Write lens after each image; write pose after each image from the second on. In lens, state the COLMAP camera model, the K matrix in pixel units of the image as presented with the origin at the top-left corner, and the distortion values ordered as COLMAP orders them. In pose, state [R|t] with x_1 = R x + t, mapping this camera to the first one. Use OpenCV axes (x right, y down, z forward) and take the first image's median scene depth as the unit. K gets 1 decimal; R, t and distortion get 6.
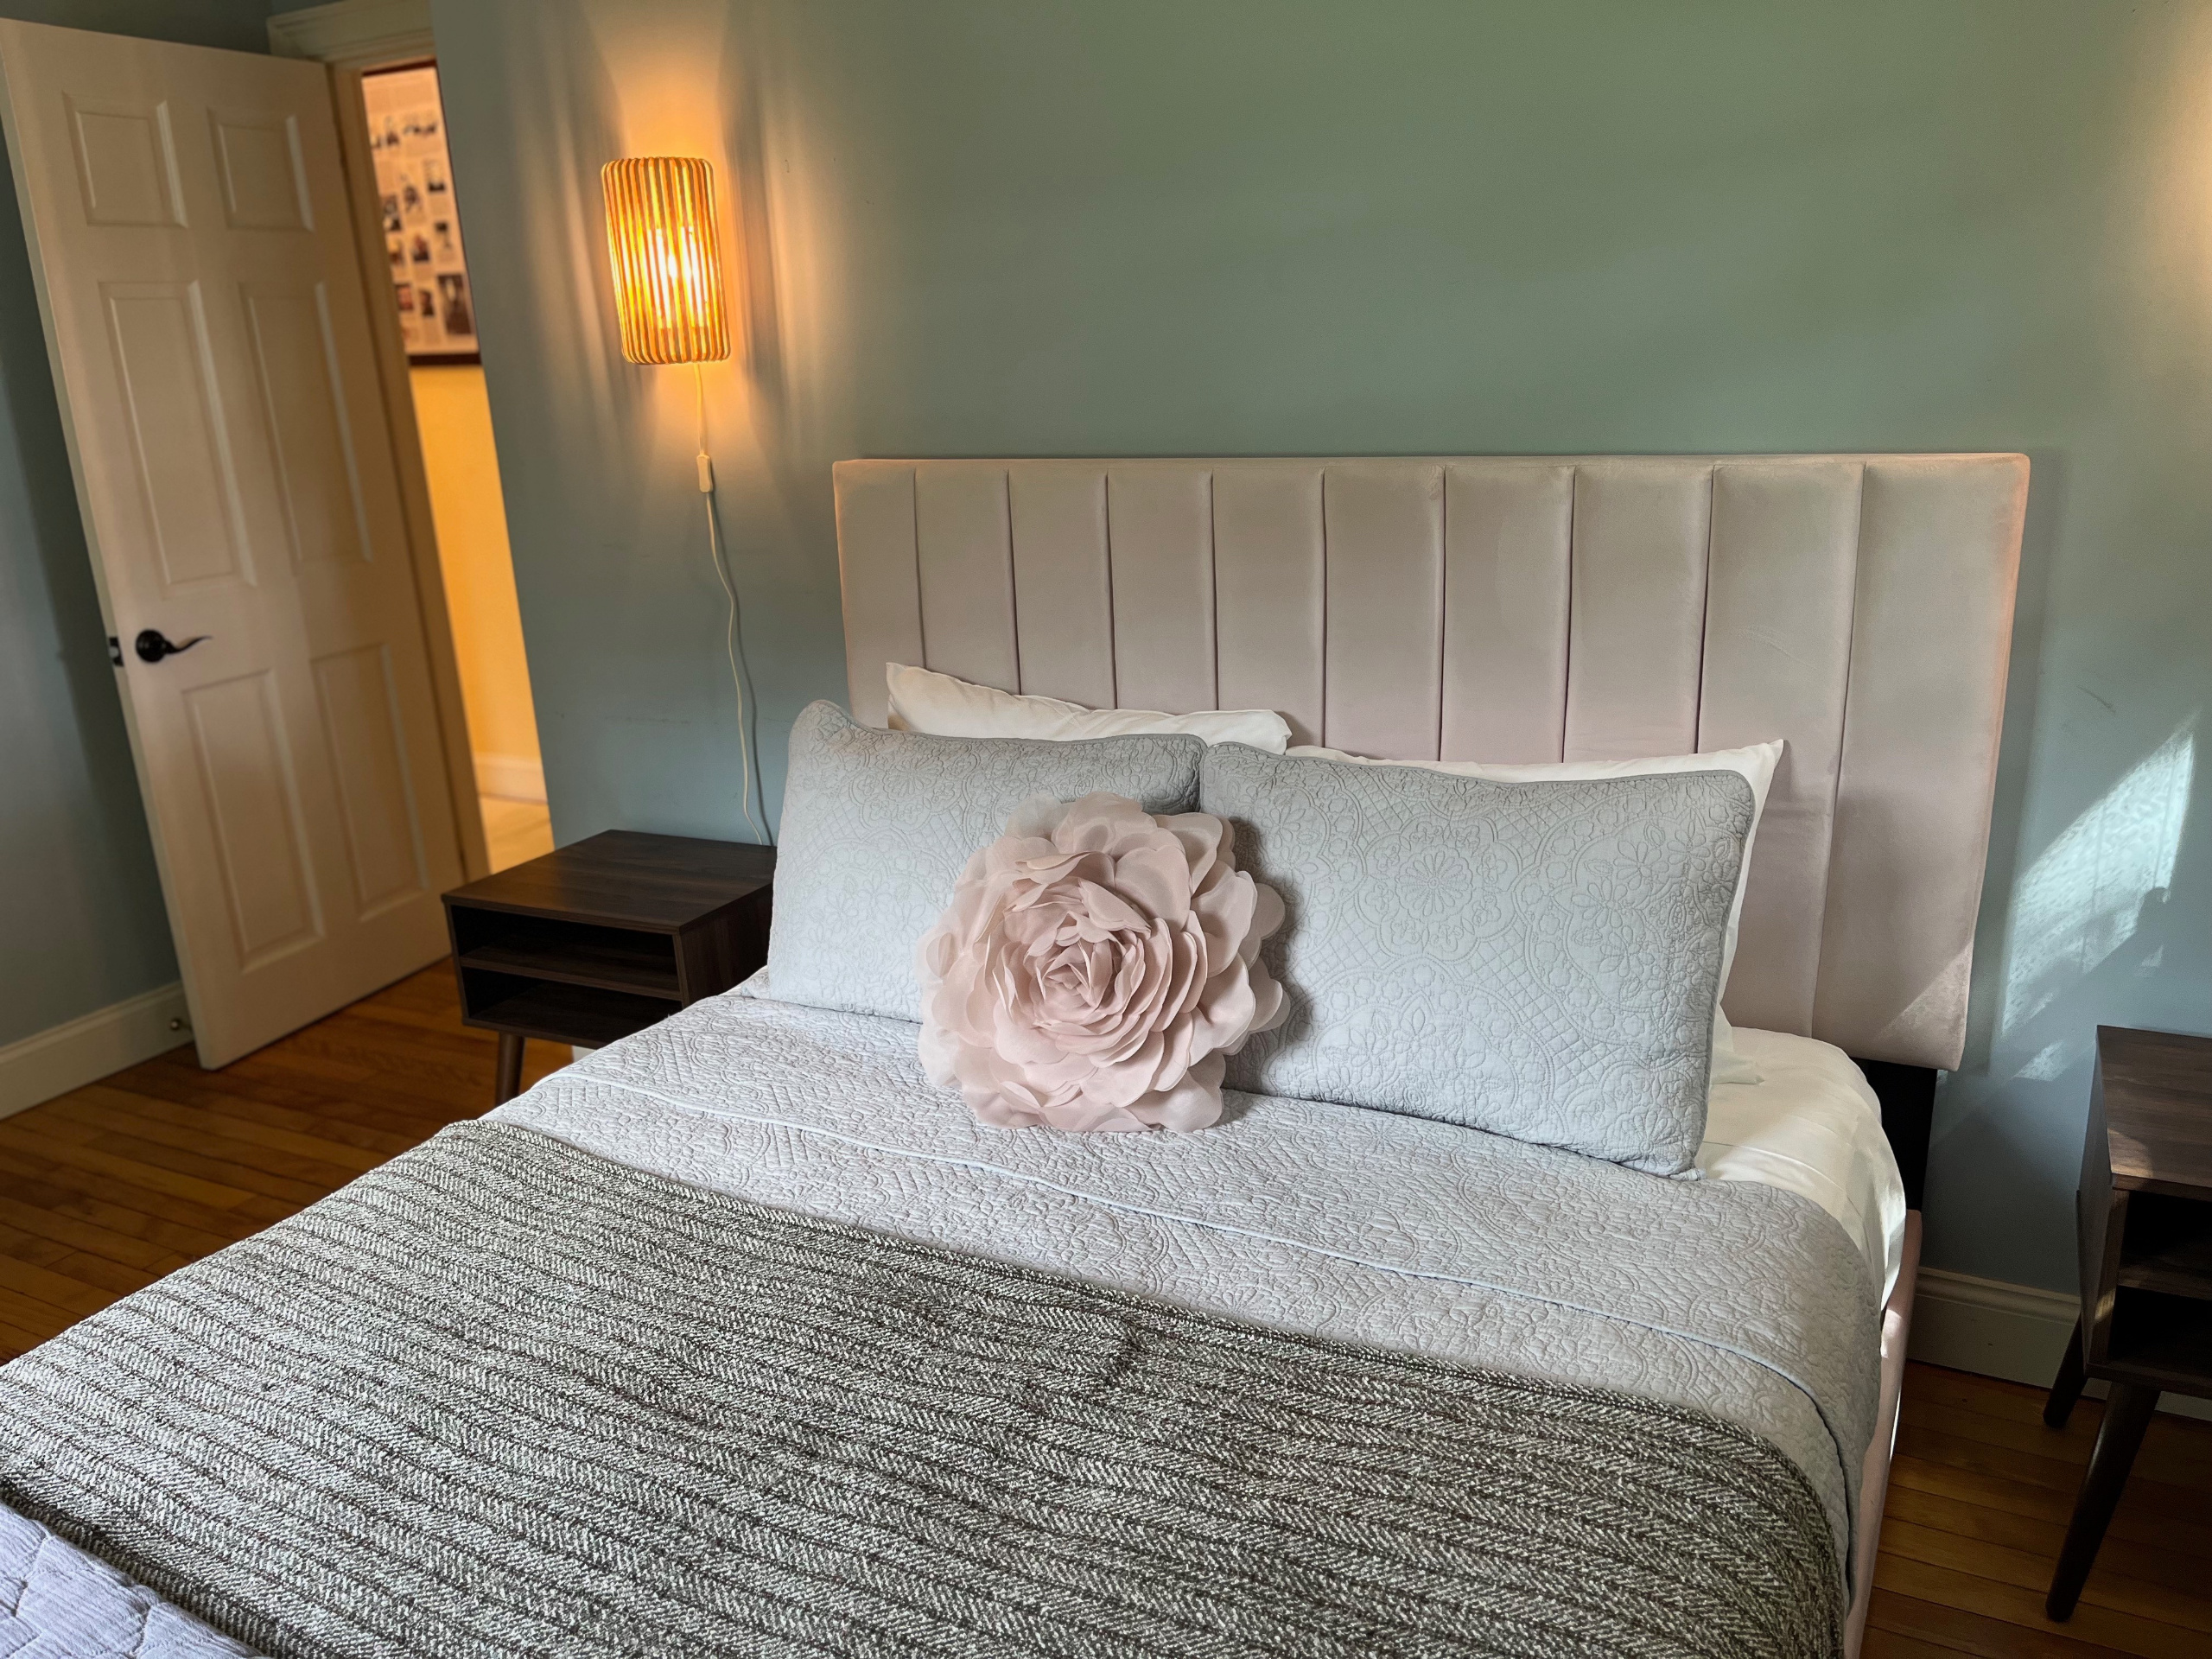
lens RADIAL K [[1655.8, 0, 1106.0], [0, 1655.8, 829.5], [0, 0, 1]] dist [0.004807, 0.001285]
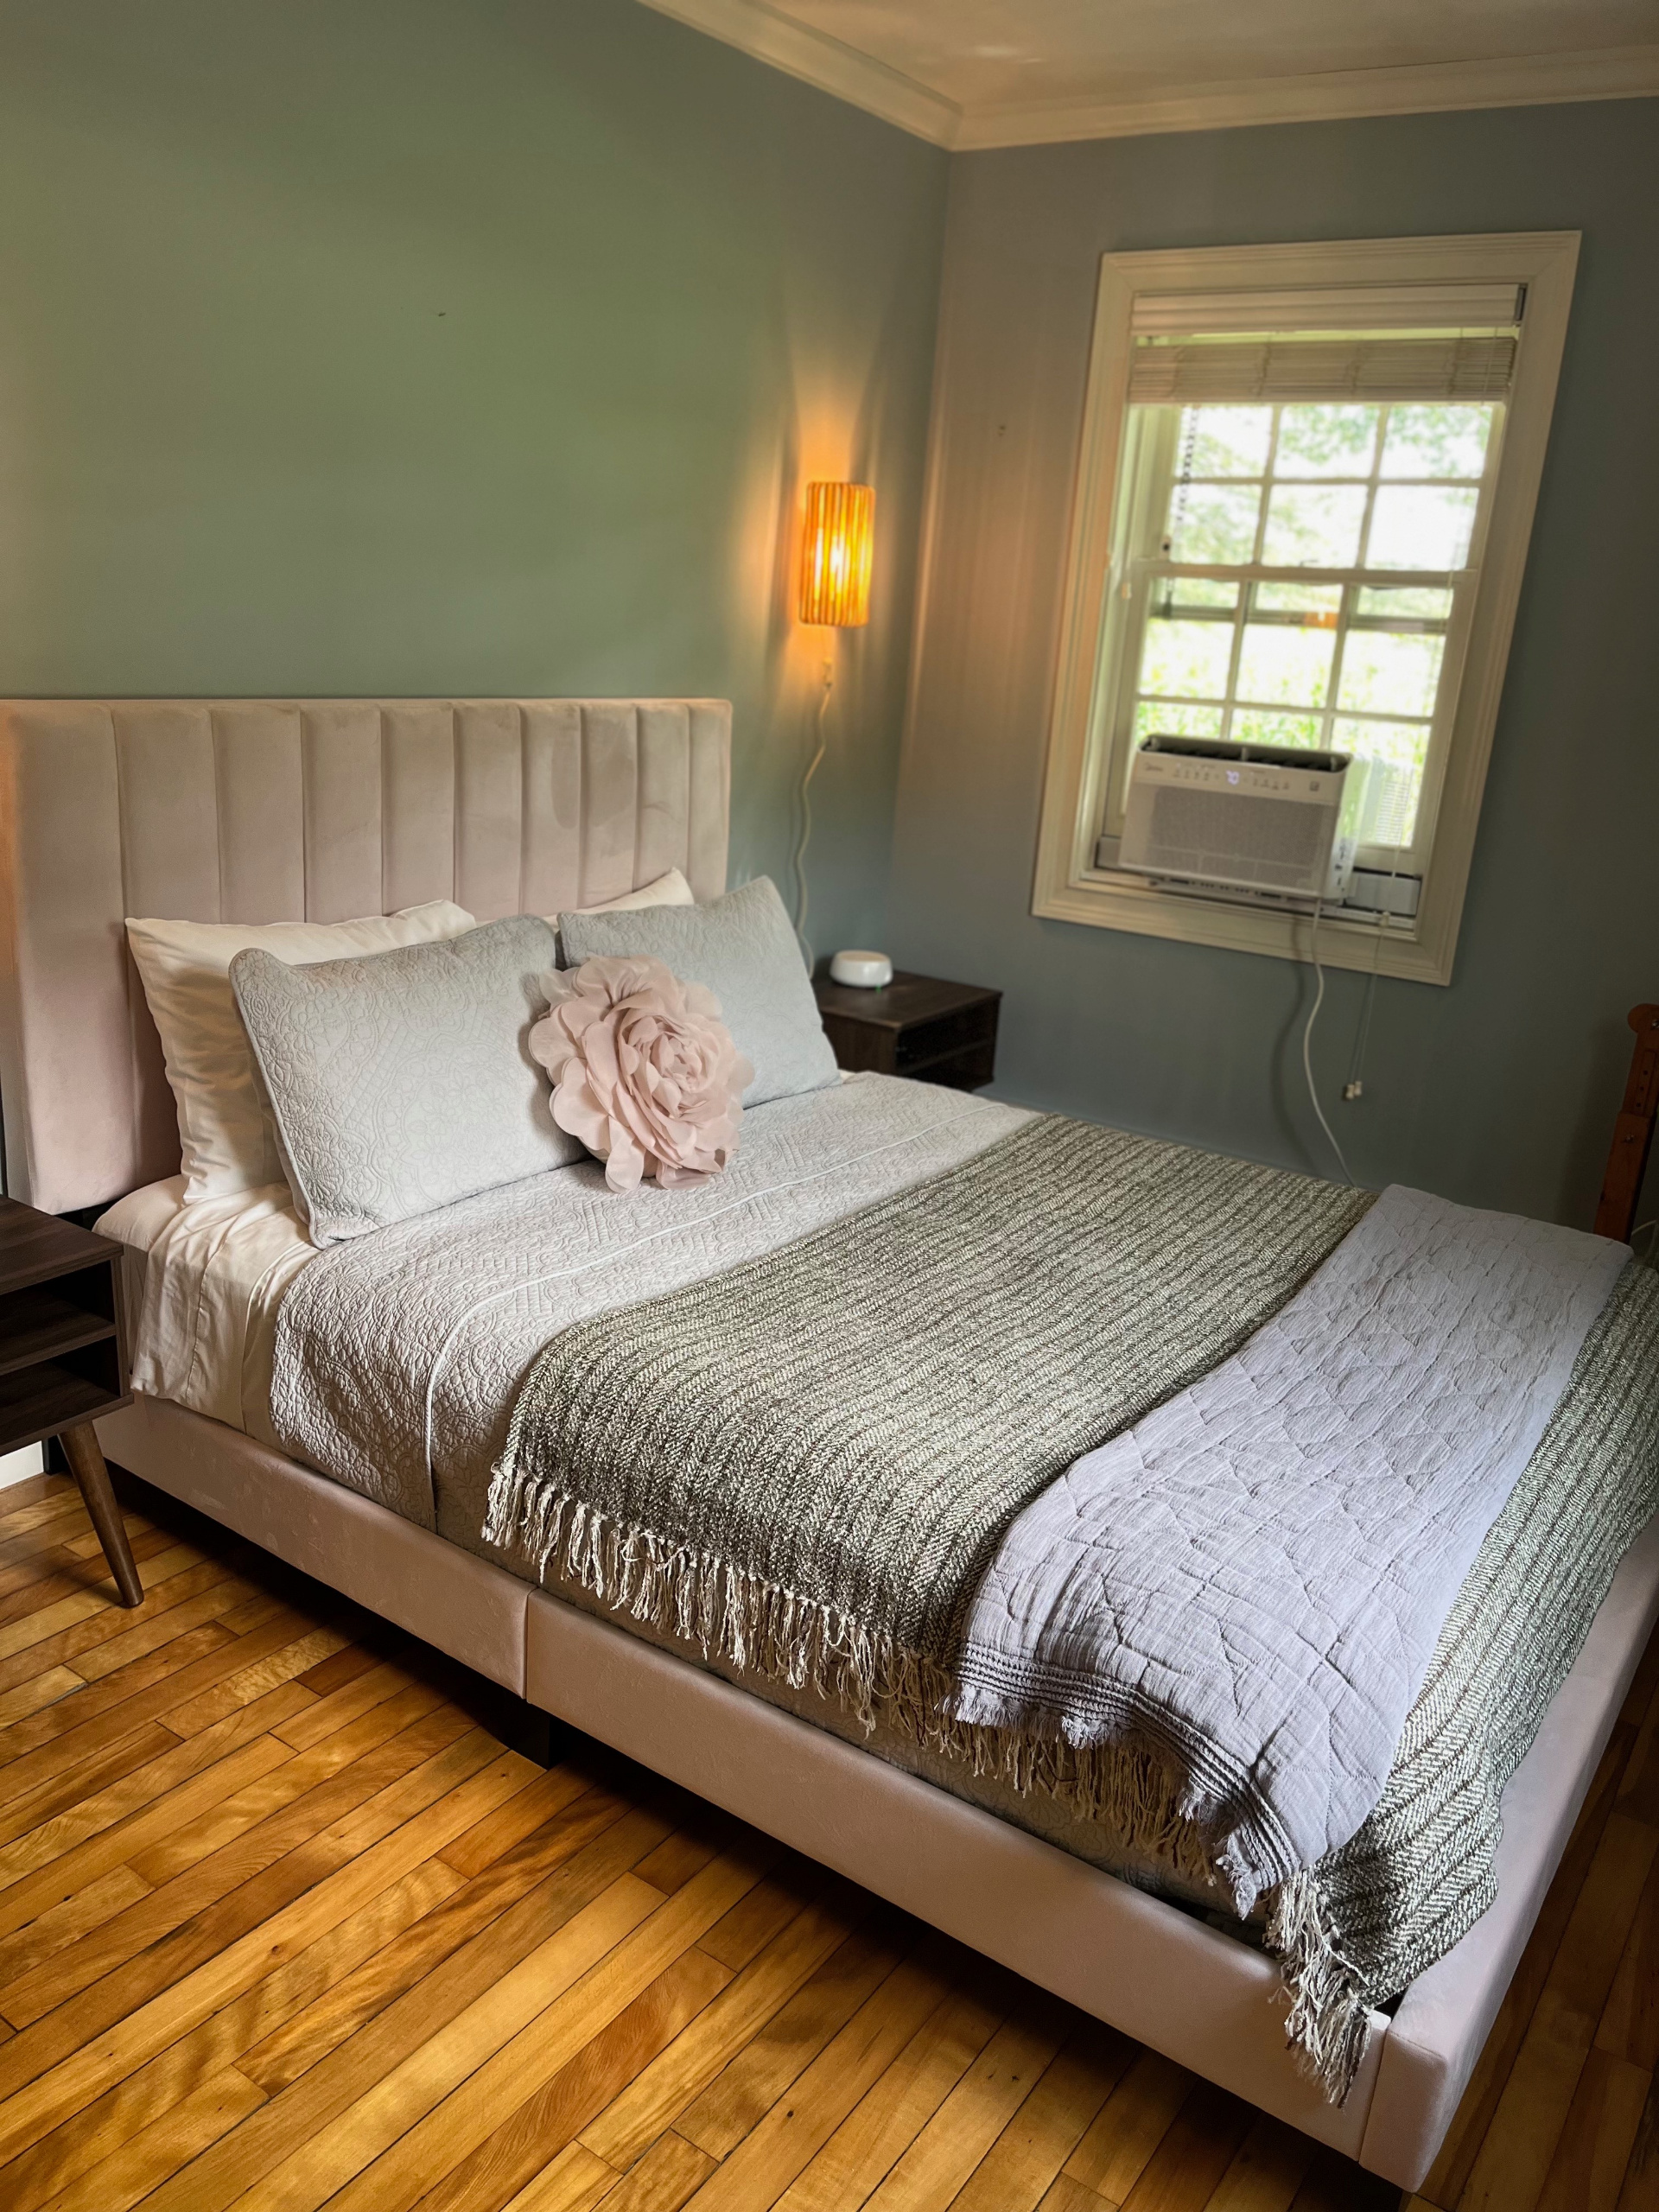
lens RADIAL K [[1655.8, 0, 829.5], [0, 1655.8, 1106.0], [0, 0, 1]] dist [0.004807, 0.001285]
pose [[0.146909, -0.233240, 0.961258, -1.452078], [0.227488, 0.953719, 0.196644, -0.137907], [-0.962635, 0.189786, 0.193169, 0.668077]]
